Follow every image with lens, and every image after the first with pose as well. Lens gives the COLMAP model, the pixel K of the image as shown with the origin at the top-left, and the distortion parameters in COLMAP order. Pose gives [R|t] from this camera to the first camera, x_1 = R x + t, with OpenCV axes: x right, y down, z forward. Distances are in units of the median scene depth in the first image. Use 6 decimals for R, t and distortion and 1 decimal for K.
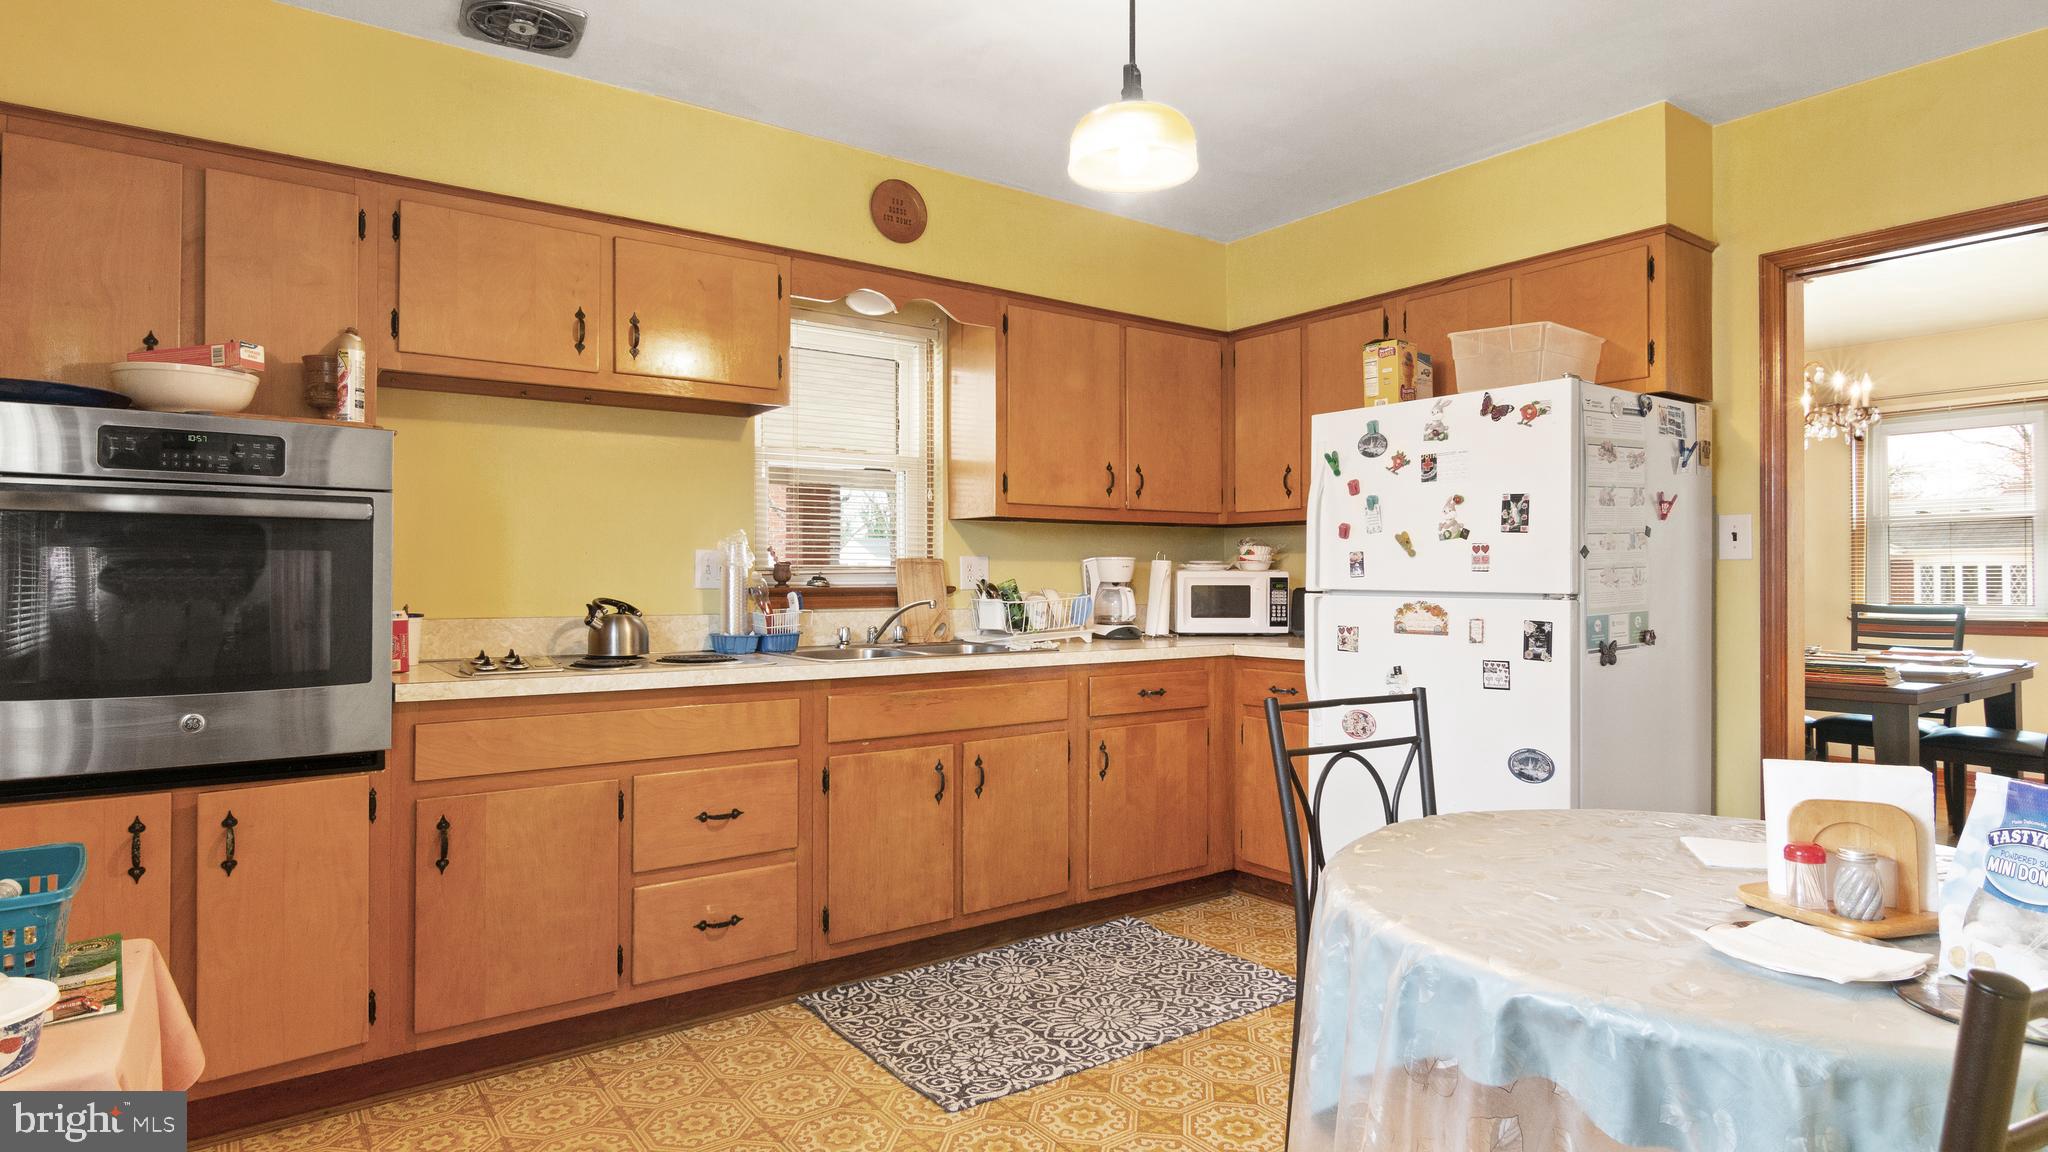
lens RADIAL K [[1093.7, 0, 1024.0], [0, 1093.7, 576.0], [0, 0, 1]] dist [0.001306, 0.000169]
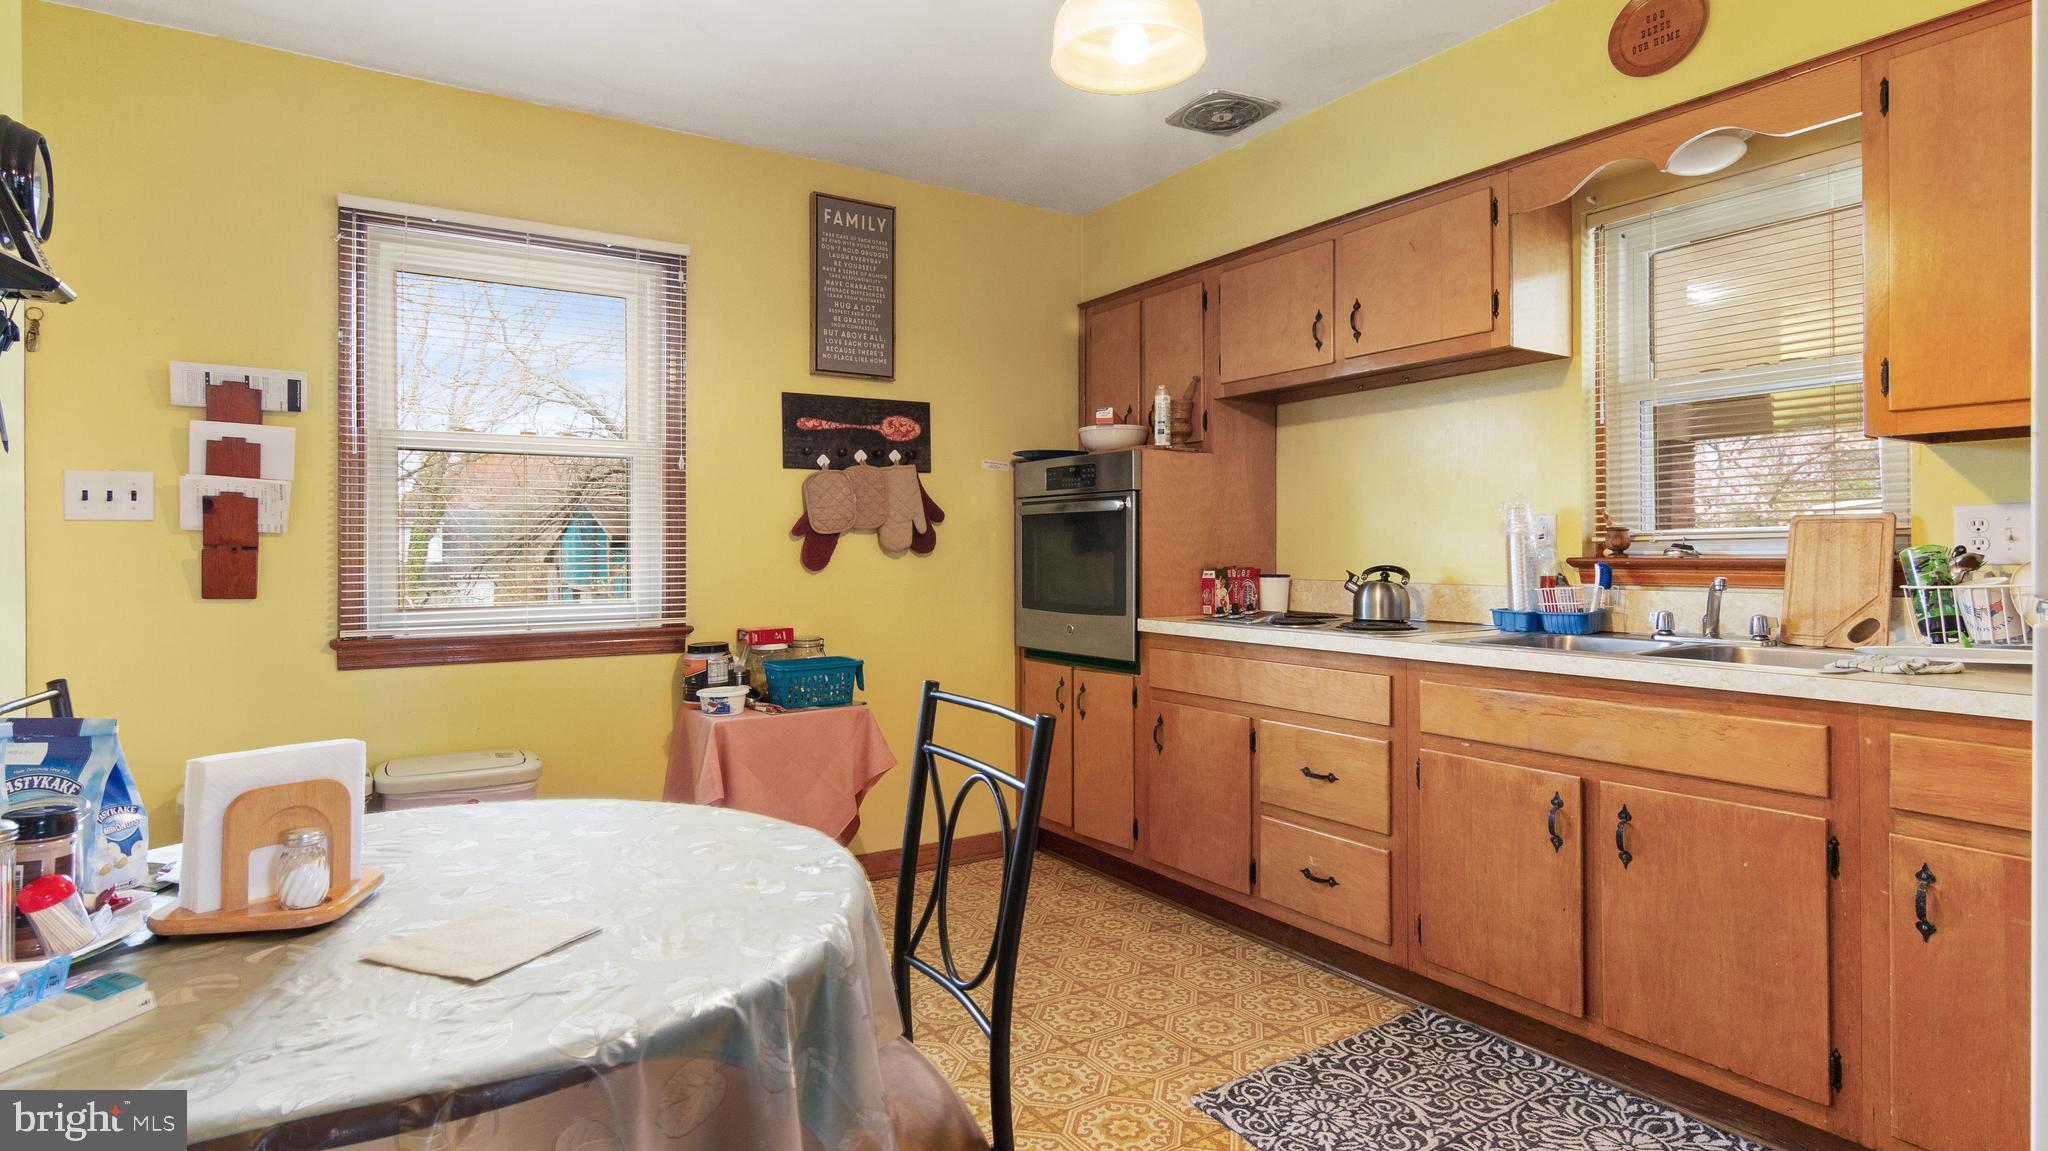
lens RADIAL K [[1037.9, 0, 1024.0], [0, 1037.9, 575.5], [0, 0, 1]] dist [-0.000201, -0.000113]
pose [[-0.038731, 0.019364, -0.999062, 0.680779], [0.000082, 0.999812, 0.019375, 0.009832], [0.999250, 0.000669, -0.038726, 0.722209]]
